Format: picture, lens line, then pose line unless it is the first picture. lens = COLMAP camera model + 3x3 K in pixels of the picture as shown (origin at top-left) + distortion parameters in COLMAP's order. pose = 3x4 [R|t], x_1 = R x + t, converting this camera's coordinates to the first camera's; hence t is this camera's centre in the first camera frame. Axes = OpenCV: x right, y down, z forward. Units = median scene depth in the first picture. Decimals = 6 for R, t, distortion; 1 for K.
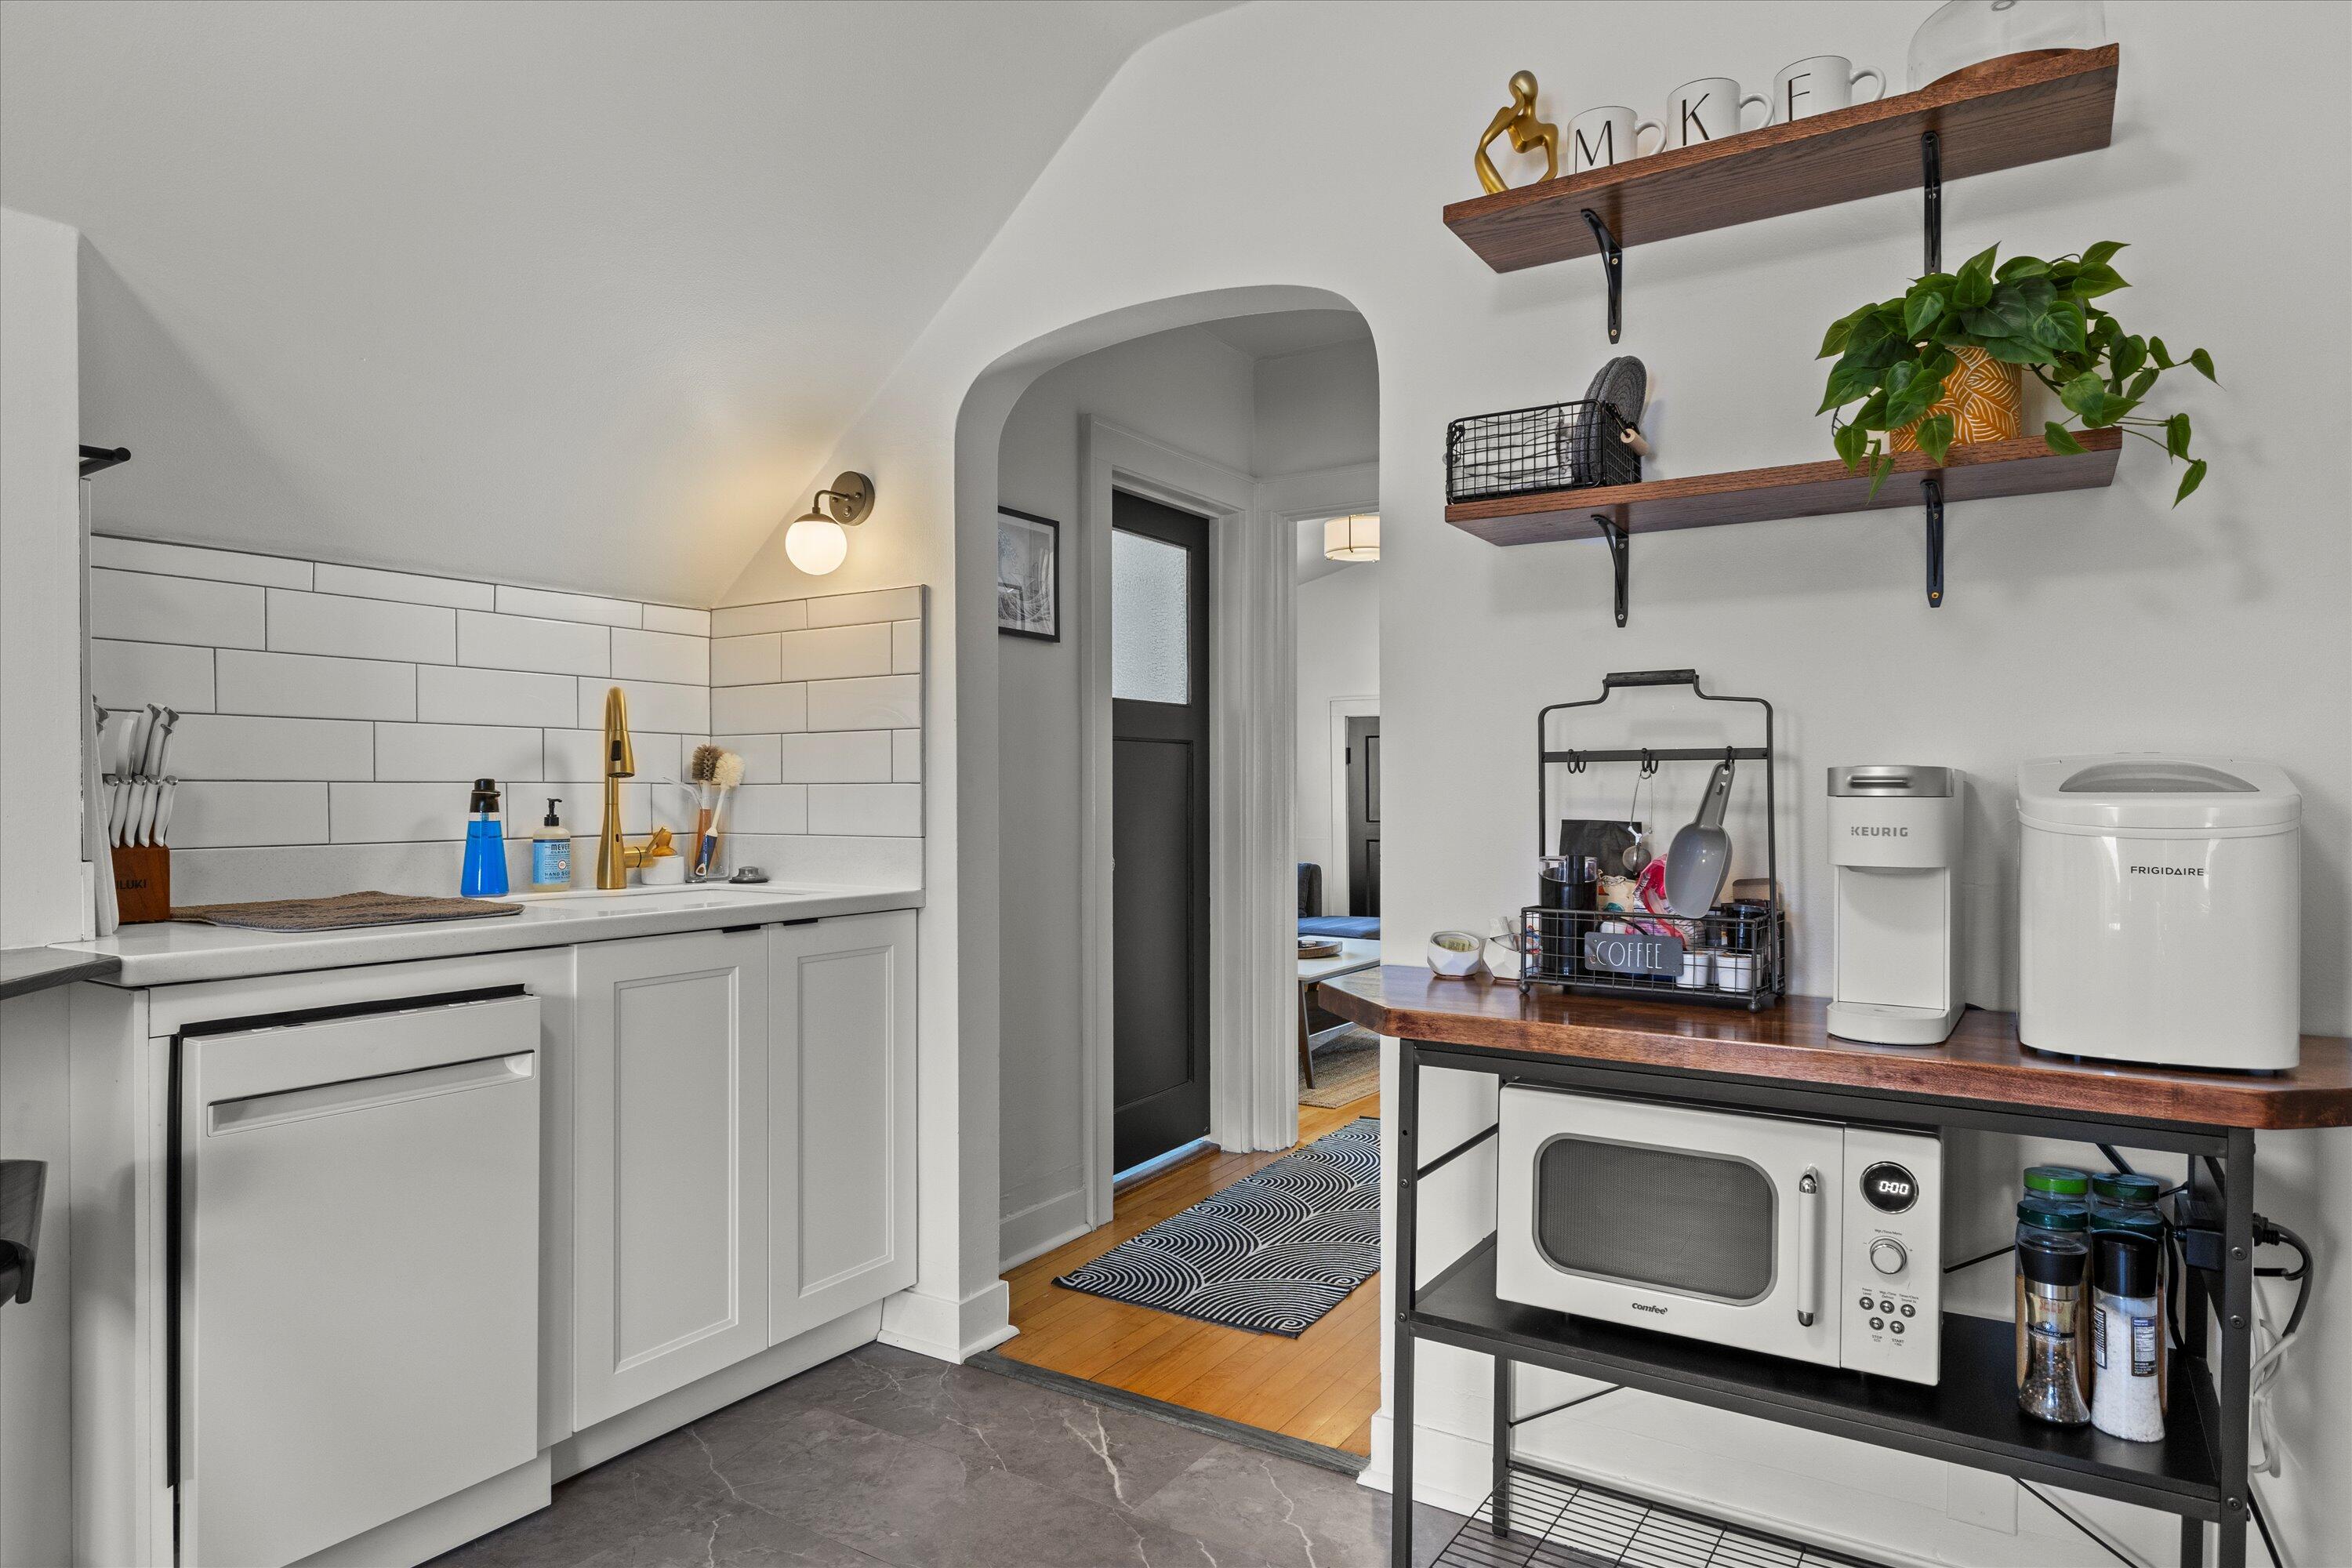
lens RADIAL K [[1350.4, 0, 1178.5], [0, 1350.4, 794.3], [0, 0, 1]] dist [-0.007713, 0.000118]
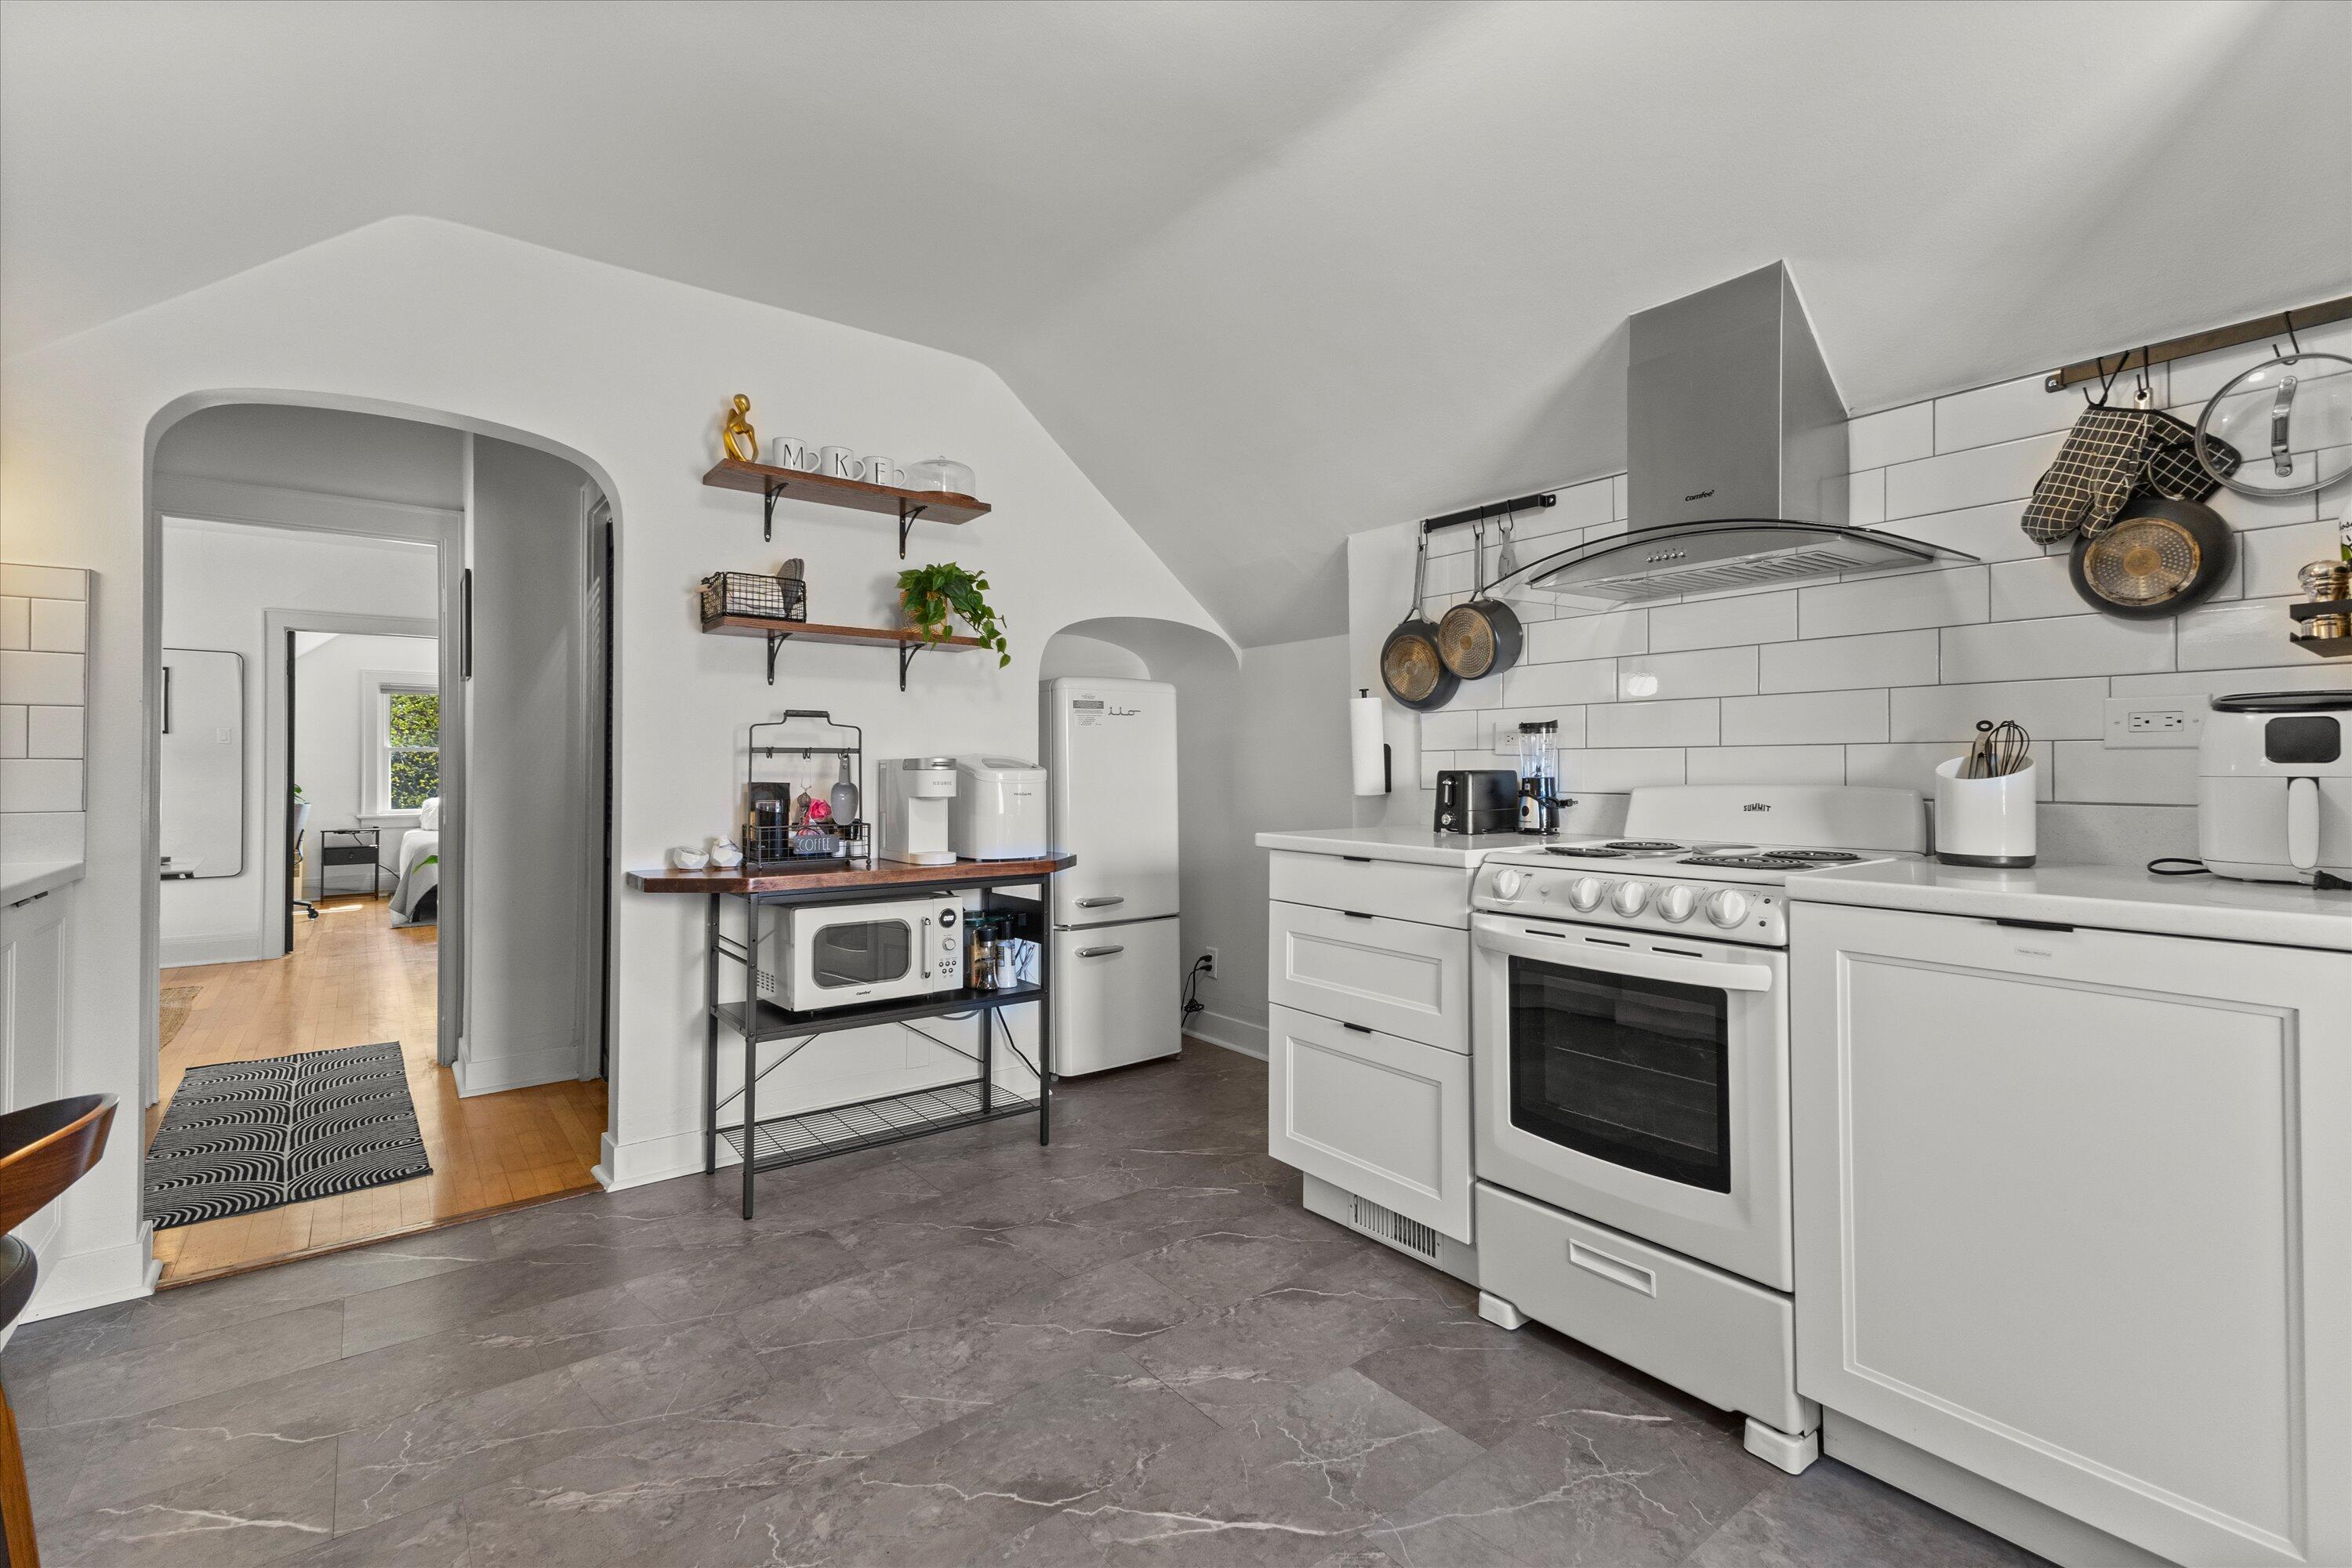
lens RADIAL K [[1051.0, 0, 1170.6], [0, 1051.0, 755.5], [0, 0, 1]] dist [0.010524, 0.000054]
pose [[0.345612, 0.011527, 0.938307, -1.036380], [0.002733, 0.999908, -0.013290, 0.002270], [-0.938373, 0.007158, 0.345549, -0.100021]]
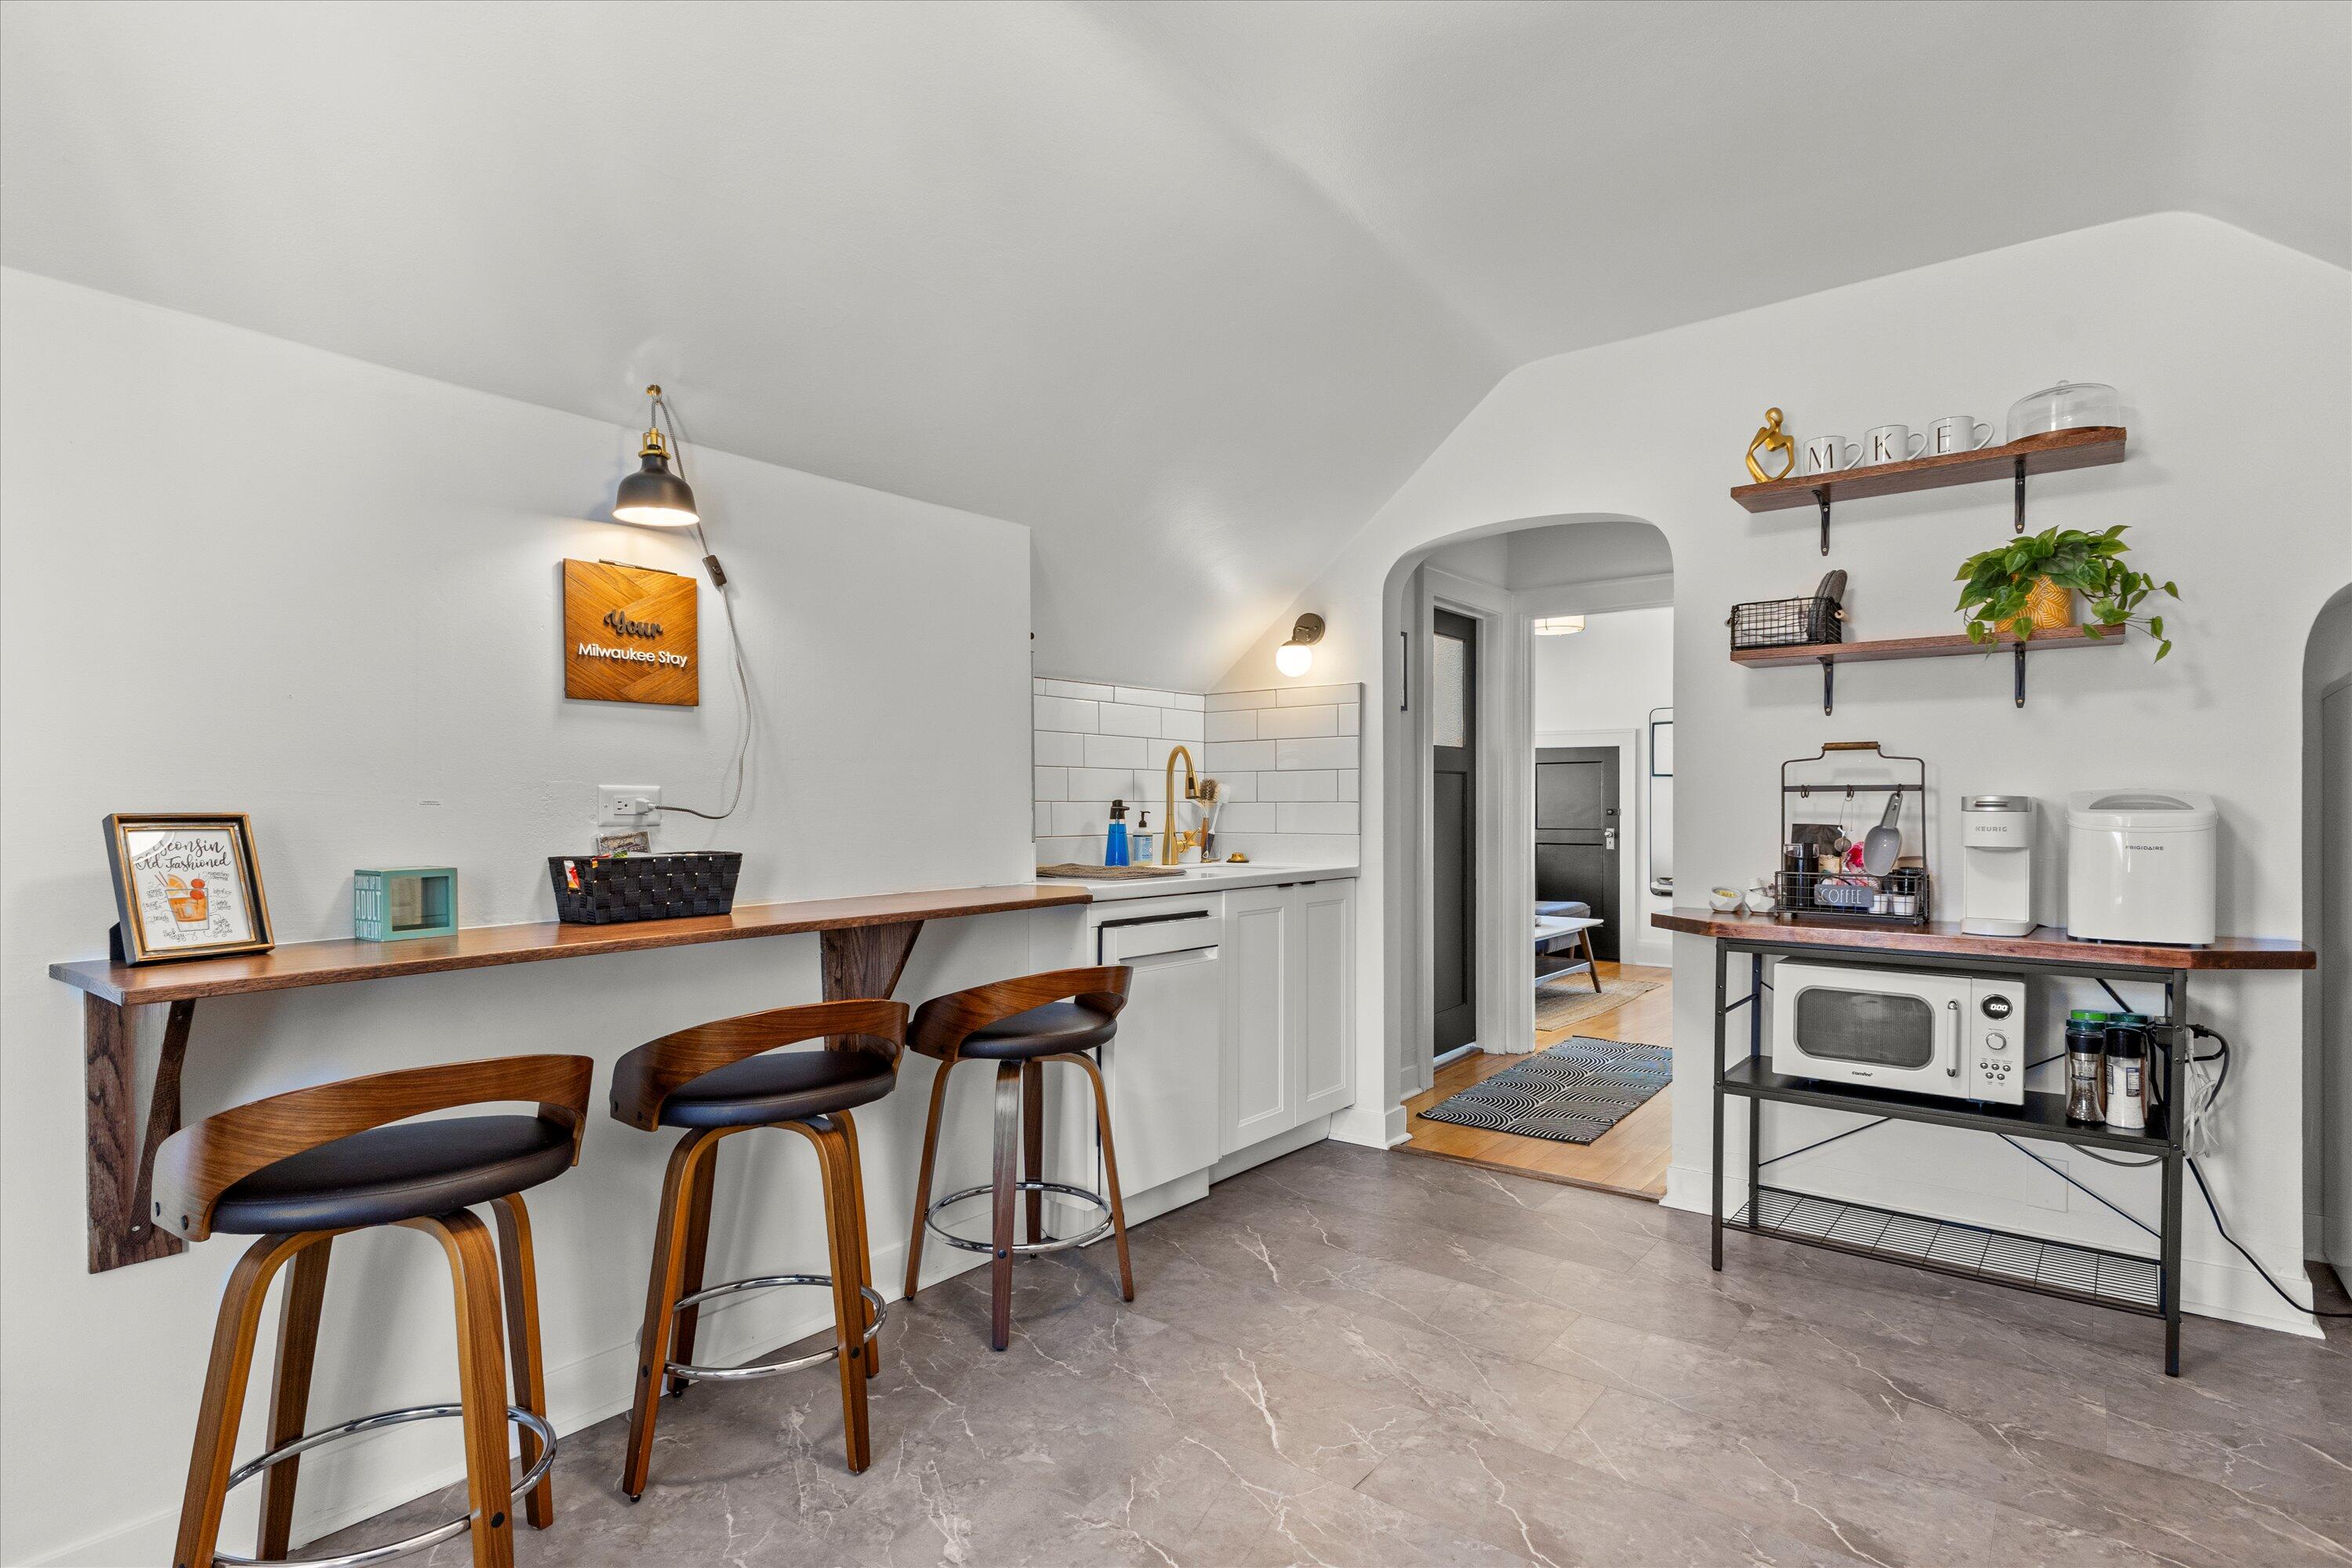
lens RADIAL K [[1172.3, 0, 1166.8], [0, 1172.3, 811.9], [0, 0, 1]] dist [0.002912, -0.000033]
pose [[0.994516, 0.001567, -0.104573, -0.423821], [-0.001200, 0.999993, 0.003571, -0.001644], [0.104578, -0.003426, 0.994511, -0.708084]]
